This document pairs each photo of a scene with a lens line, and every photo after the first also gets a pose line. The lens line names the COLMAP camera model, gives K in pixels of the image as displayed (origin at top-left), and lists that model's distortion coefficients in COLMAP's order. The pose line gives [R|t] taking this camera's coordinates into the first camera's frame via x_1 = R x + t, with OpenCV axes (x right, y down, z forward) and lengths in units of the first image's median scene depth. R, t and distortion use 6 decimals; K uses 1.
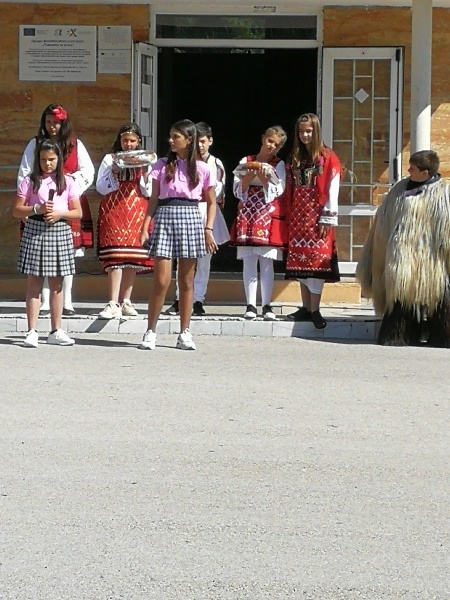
lens RADIAL K [[2374.9, 0, 225.0], [0, 2374.9, 300.0], [0, 0, 1]] dist [0.156060, -1.716069]
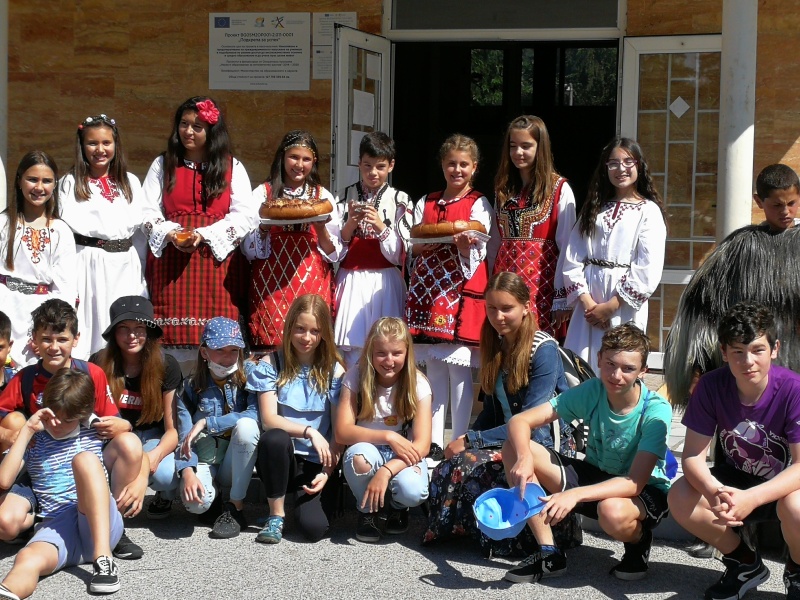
lens RADIAL K [[1637.2, 0, 400.0], [0, 1637.2, 300.0], [0, 0, 1]] dist [0.331082, -2.292189]
pose [[0.981112, 0.020802, -0.192319, 0.071053], [-0.022083, 0.999746, -0.004519, -0.026912], [0.192176, 0.008680, 0.981322, 0.521039]]
